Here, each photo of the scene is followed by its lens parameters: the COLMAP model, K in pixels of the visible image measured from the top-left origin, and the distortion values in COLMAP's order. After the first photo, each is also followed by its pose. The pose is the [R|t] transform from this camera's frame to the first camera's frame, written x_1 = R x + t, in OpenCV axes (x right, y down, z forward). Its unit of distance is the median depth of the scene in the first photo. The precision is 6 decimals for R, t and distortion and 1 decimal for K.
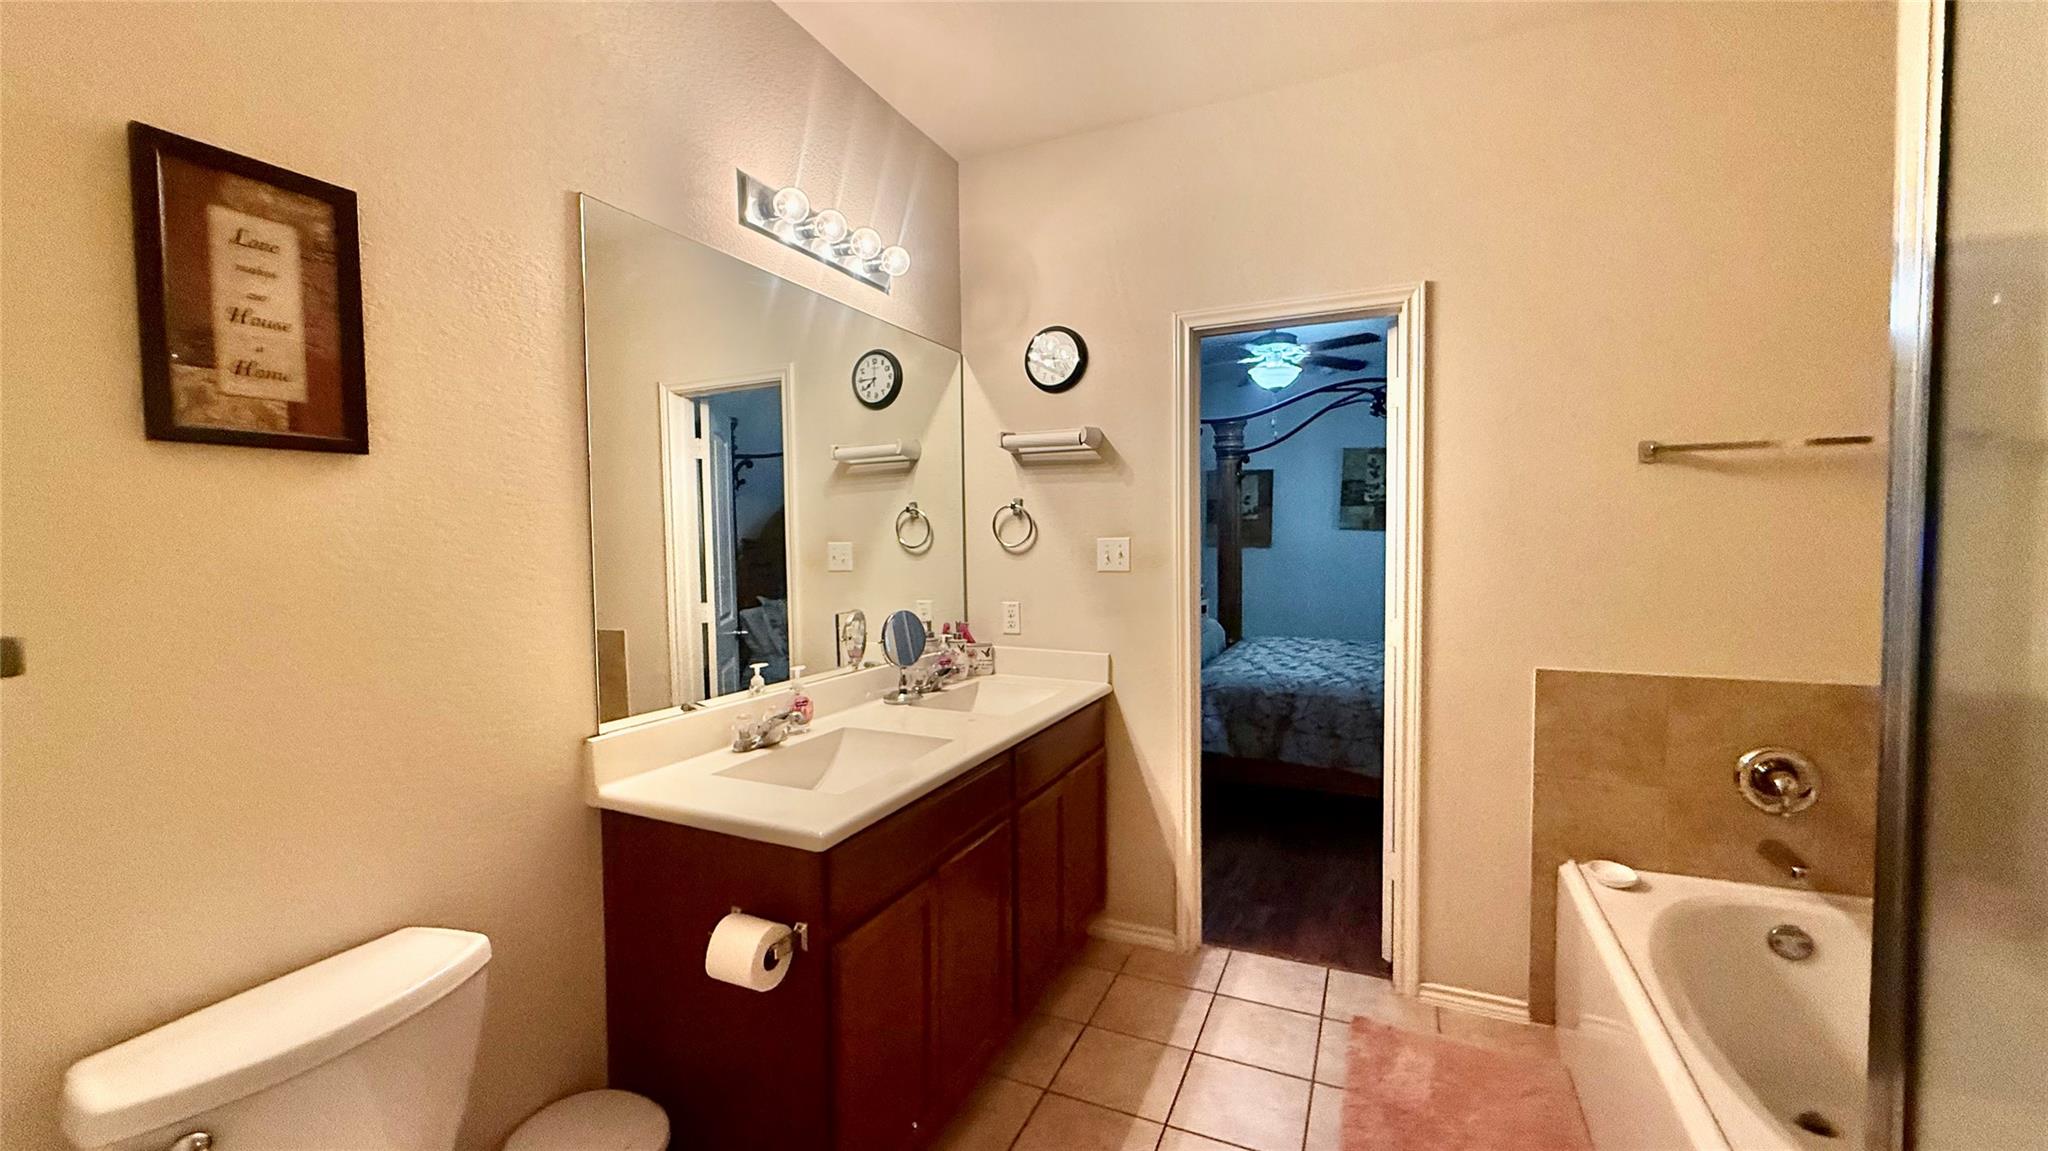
lens RADIAL K [[818.4, 0, 1021.2], [0, 818.4, 575.9], [0, 0, 1]] dist [-0.000334, 0.000697]
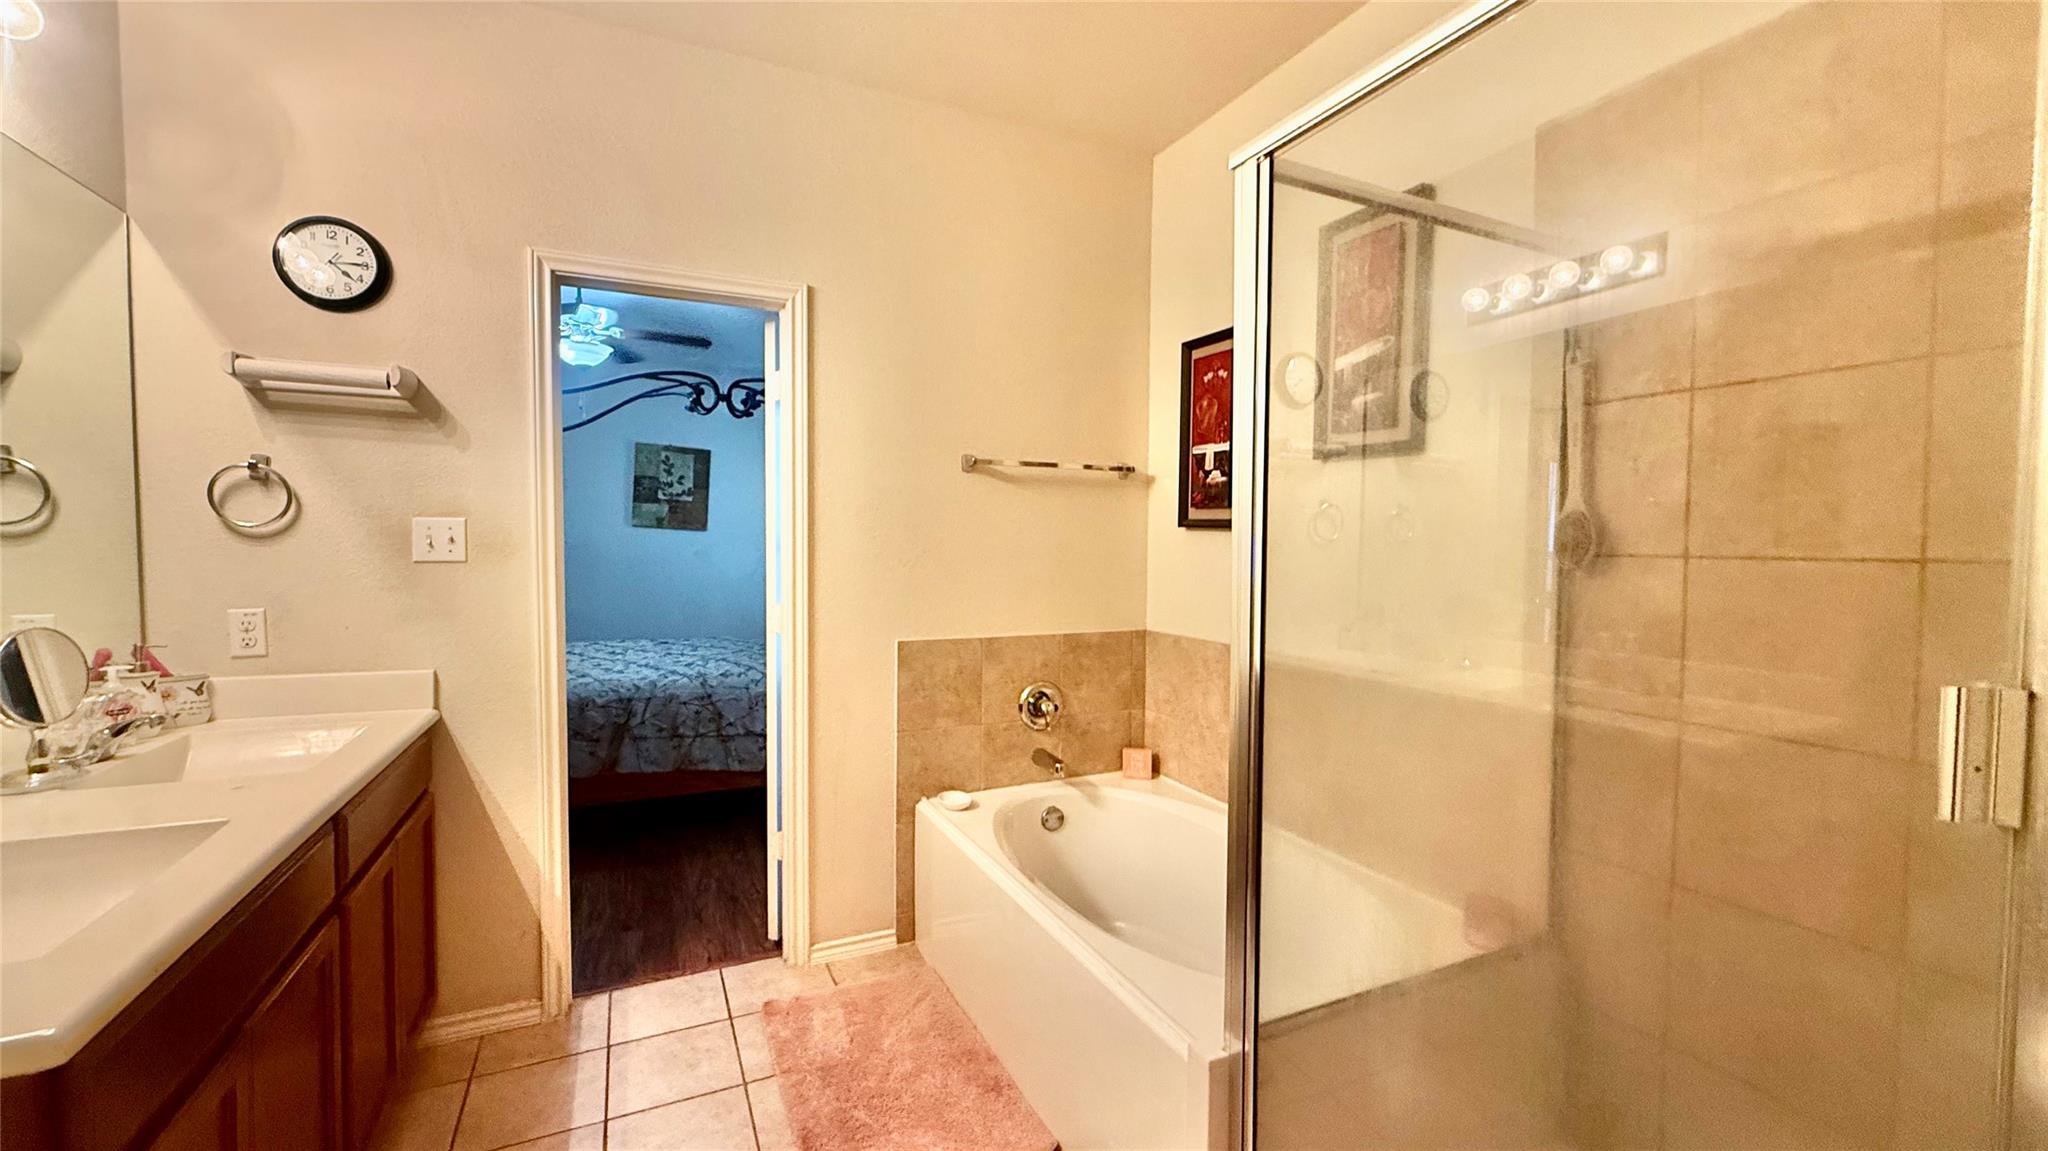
lens RADIAL K [[818.4, 0, 1021.2], [0, 818.4, 575.9], [0, 0, 1]] dist [-0.000334, 0.000697]
pose [[0.645562, -0.016636, 0.763527, -0.126137], [0.021073, 0.999770, 0.003966, 0.016847], [-0.763417, 0.013529, 0.645764, 0.093768]]
